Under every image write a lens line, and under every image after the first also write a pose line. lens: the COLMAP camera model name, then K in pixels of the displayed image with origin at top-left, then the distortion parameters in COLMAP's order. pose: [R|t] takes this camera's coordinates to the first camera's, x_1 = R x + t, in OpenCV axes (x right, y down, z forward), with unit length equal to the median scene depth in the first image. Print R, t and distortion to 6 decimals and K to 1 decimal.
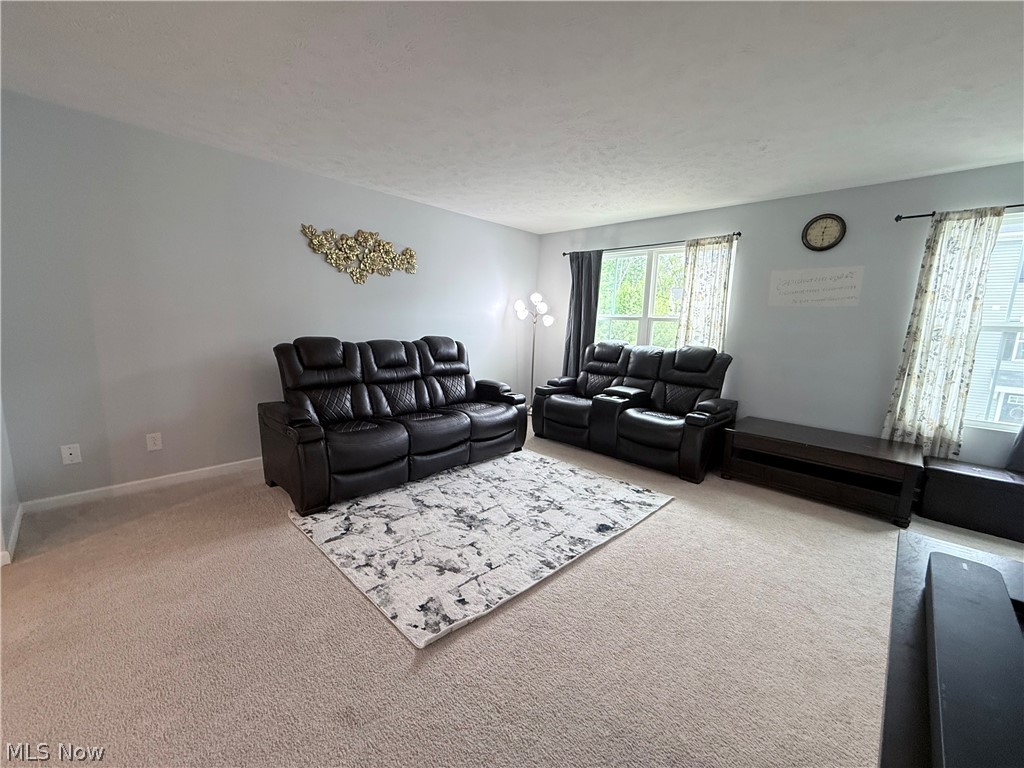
lens RADIAL K [[407.3, 0, 512.0], [0, 407.3, 384.0], [0, 0, 1]] dist [0.000073, -0.000028]
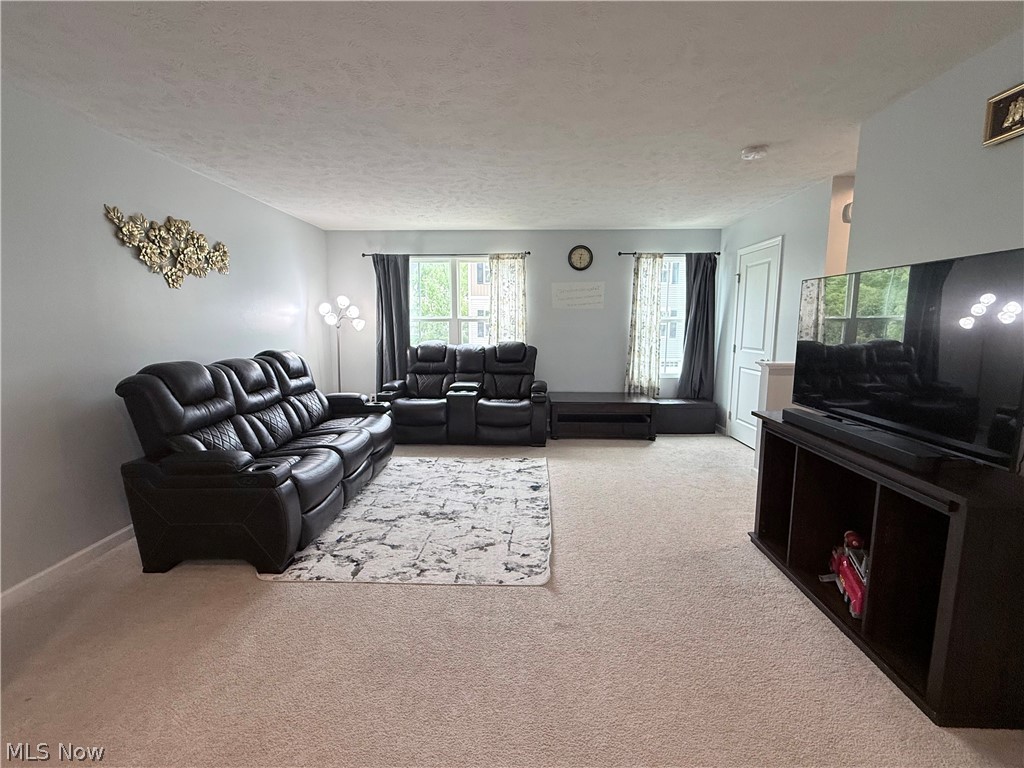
lens RADIAL K [[455.7, 0, 512.0], [0, 455.7, 384.0], [0, 0, 1]] dist [-0.000050, -0.000102]
pose [[0.740979, -0.126581, 0.659490, -0.567394], [0.128614, 0.990644, 0.045637, -0.034396], [-0.659097, 0.051003, 0.750326, -0.033362]]
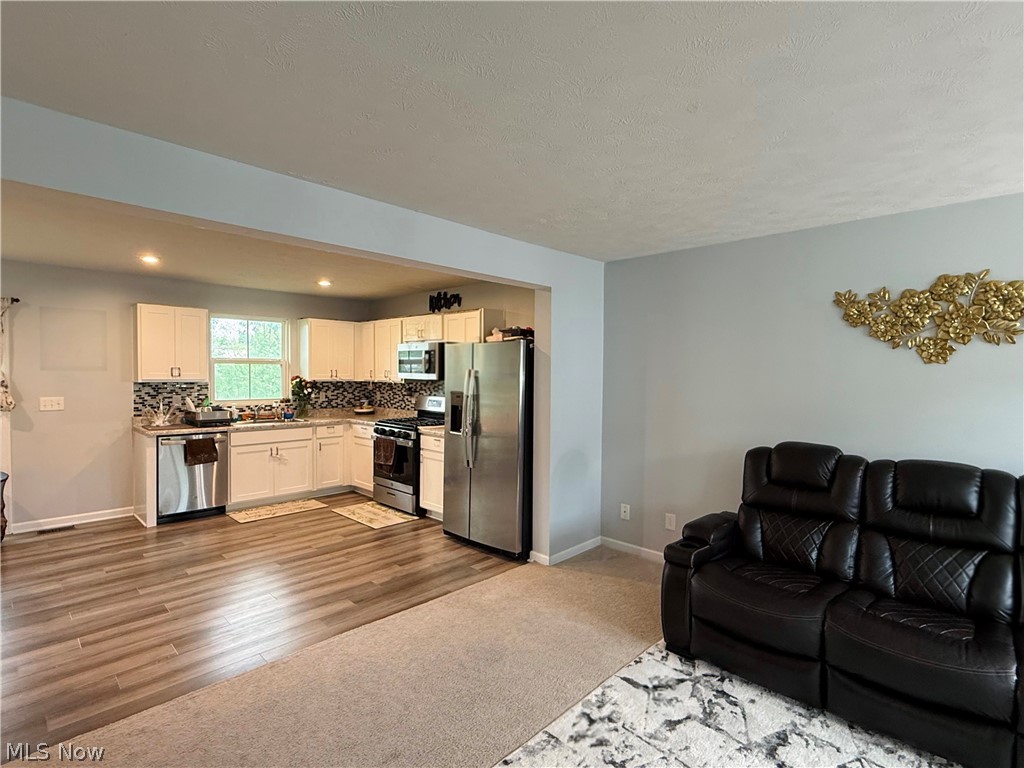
lens RADIAL K [[507.5, 0, 512.0], [0, 507.5, 384.0], [0, 0, 1]] dist [0.001048, -0.000857]
pose [[-0.014792, -0.011337, -0.999826, 0.435117], [-0.165510, 0.986170, -0.008733, -0.123447], [0.986097, 0.165352, -0.016464, 0.470555]]
